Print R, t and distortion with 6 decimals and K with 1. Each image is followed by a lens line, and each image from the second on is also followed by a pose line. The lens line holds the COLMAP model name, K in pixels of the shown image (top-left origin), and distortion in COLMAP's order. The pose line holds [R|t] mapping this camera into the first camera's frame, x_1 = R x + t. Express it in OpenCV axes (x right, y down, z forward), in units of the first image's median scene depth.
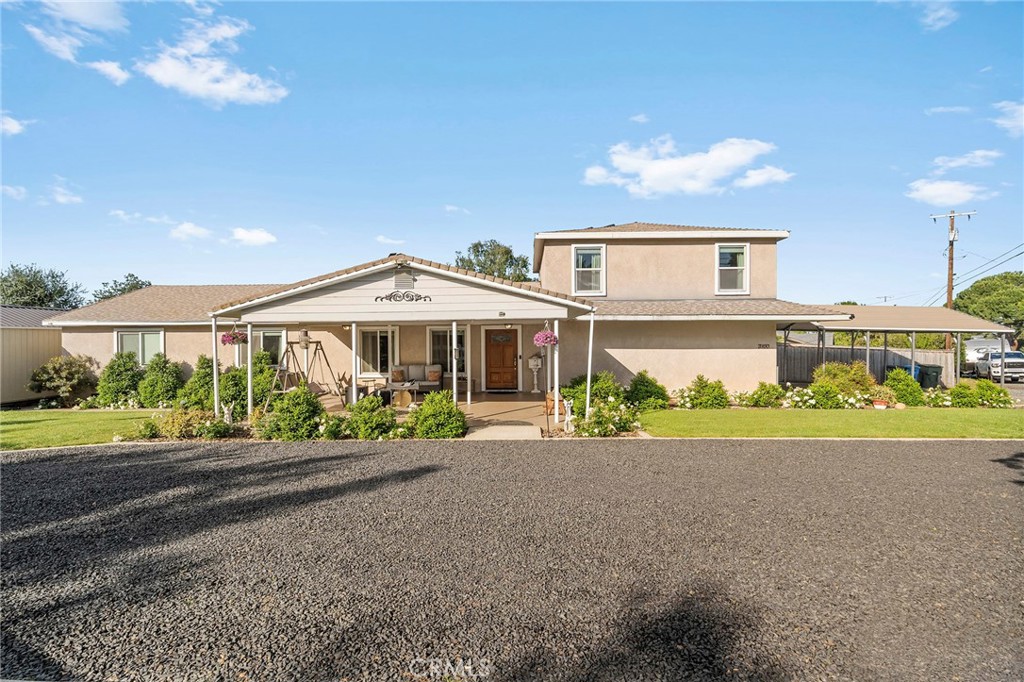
lens RADIAL K [[526.1, 0, 512.0], [0, 526.1, 341.0], [0, 0, 1]] dist [0.000732, 0.000347]
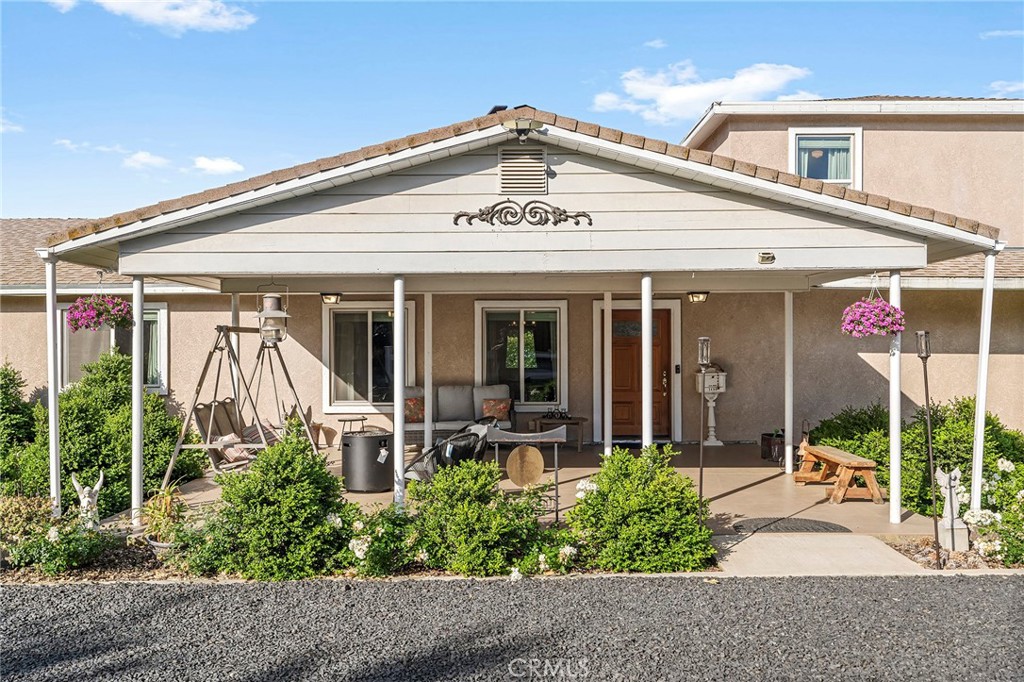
lens RADIAL K [[923.8, 0, 512.0], [0, 923.8, 341.0], [0, 0, 1]] dist [0.005032, -0.009065]
pose [[0.999451, 0.004439, 0.032818, -0.238231], [-0.004163, 0.999956, -0.008460, 0.020163], [-0.032854, 0.008319, 0.999426, 0.287384]]
